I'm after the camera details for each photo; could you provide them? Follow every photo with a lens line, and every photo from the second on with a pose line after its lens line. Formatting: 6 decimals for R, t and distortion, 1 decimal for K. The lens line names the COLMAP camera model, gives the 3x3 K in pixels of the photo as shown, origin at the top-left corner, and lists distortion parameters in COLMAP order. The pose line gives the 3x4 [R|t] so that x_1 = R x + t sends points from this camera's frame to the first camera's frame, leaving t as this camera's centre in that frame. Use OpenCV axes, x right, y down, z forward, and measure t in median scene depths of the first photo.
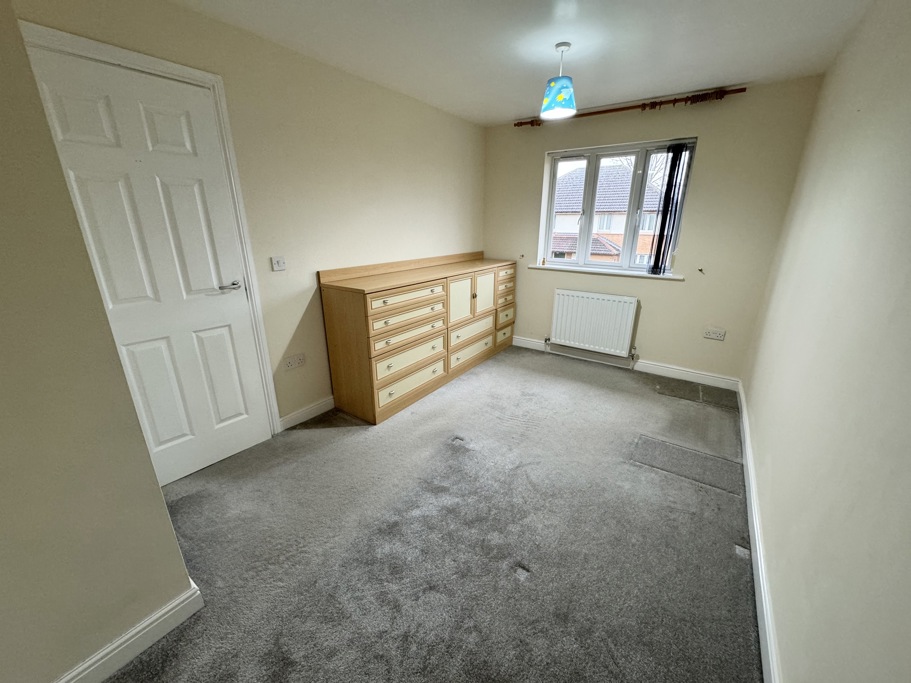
lens RADIAL K [[362.0, 0, 454.4], [0, 362.0, 343.6], [0, 0, 1]] dist [-0.001604, -0.000994]
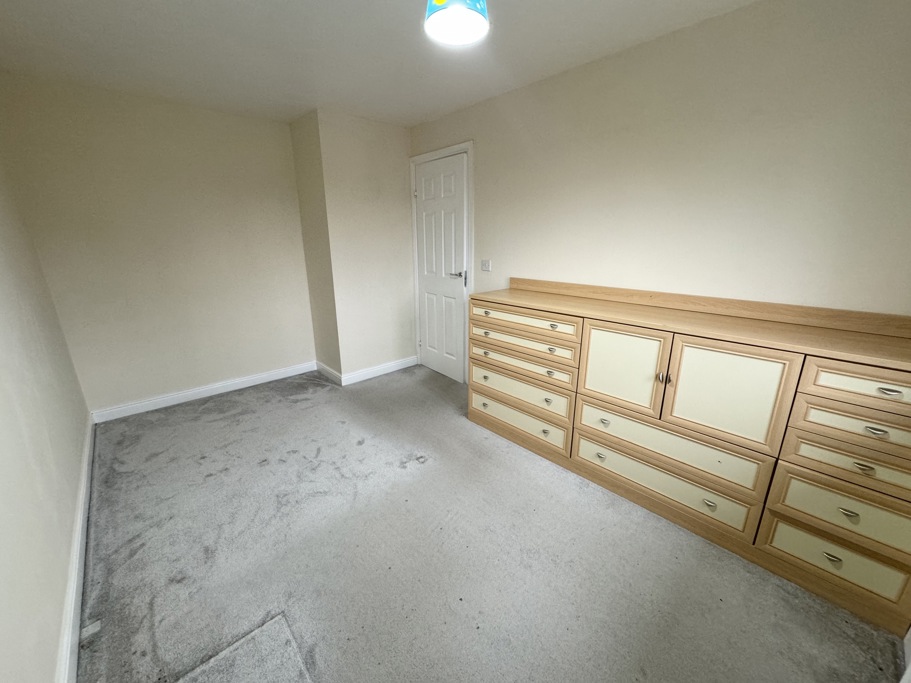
lens RADIAL K [[362.0, 0, 456.7], [0, 362.0, 342.1], [0, 0, 1]] dist [-0.001604, -0.000994]
pose [[-0.213734, 0.275428, -0.937261, 0.742182], [-0.308056, 0.891476, 0.332223, -0.329289], [0.927049, 0.359736, -0.105691, 0.997576]]
